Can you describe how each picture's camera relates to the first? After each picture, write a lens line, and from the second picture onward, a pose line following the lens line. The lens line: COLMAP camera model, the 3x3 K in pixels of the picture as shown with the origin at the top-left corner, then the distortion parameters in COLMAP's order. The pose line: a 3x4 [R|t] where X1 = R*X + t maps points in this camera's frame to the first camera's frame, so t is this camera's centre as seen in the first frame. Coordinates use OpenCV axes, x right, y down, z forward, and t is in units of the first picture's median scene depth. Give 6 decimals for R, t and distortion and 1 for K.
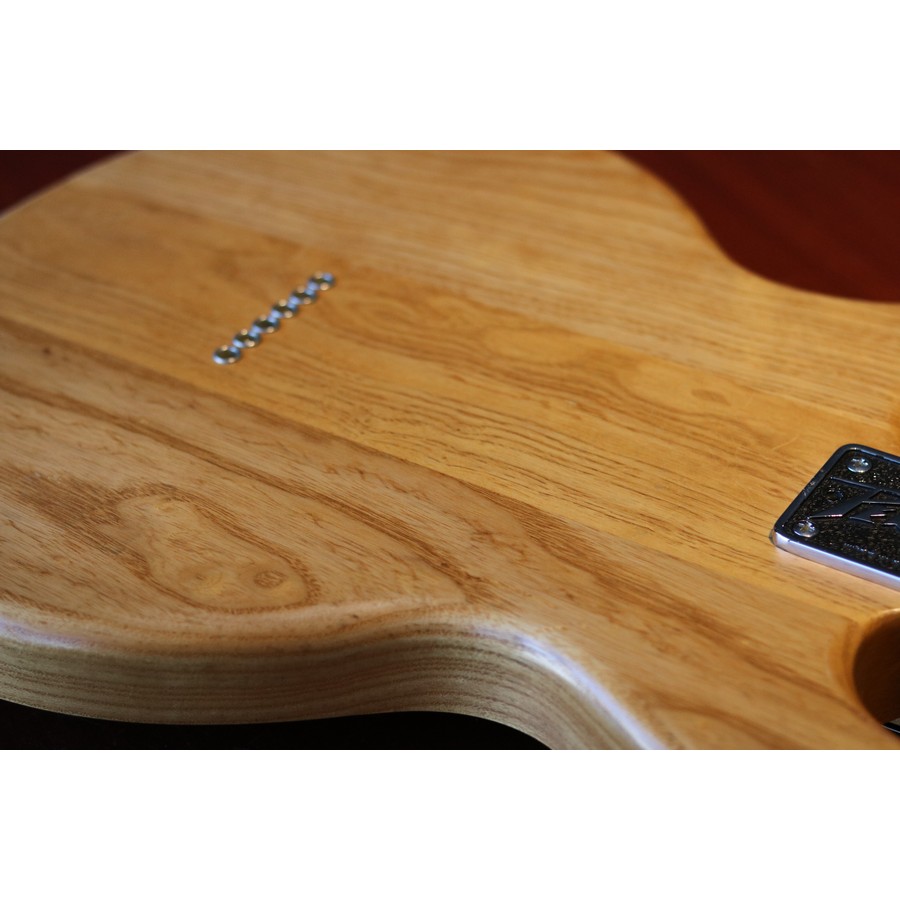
lens RADIAL K [[2210.4, 0, 450.0], [0, 2210.4, 450.0], [0, 0, 1]] dist [-0.105389, -0.296014]
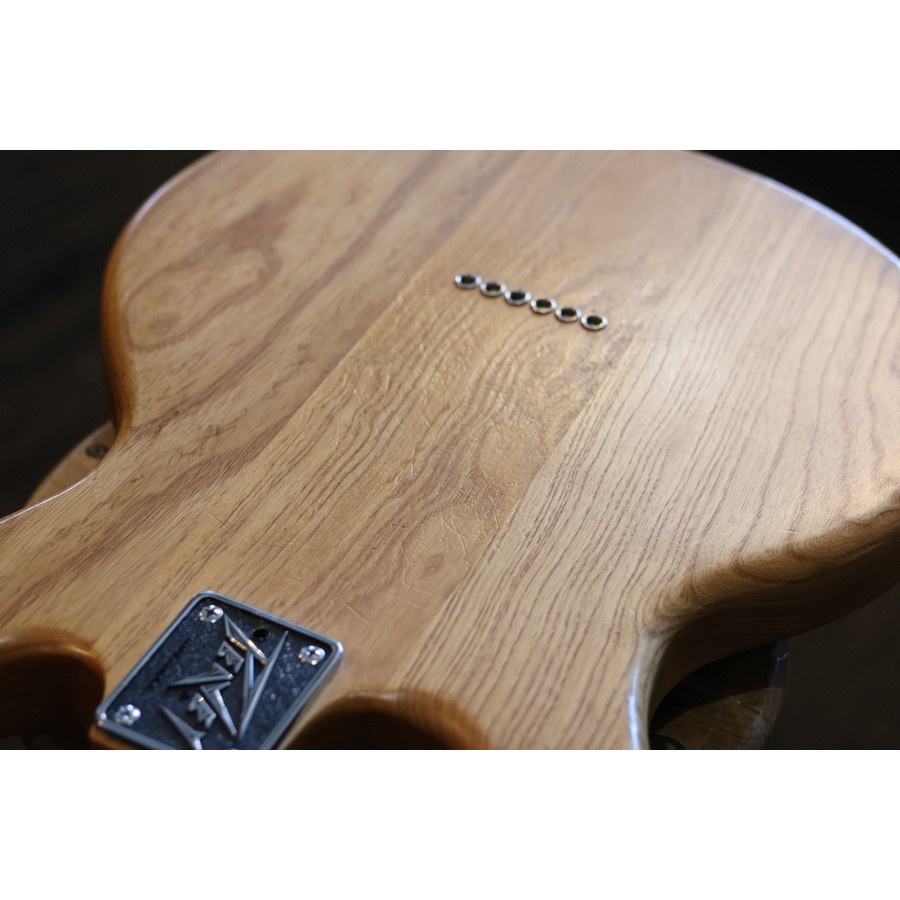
lens RADIAL K [[2210.4, 0, 450.0], [0, 2210.4, 450.0], [0, 0, 1]] dist [-0.105389, -0.296014]
pose [[0.105562, 0.671453, -0.733490, 0.891231], [-0.608976, 0.626769, 0.486116, -0.600277], [0.786133, 0.395362, 0.475062, 0.511875]]
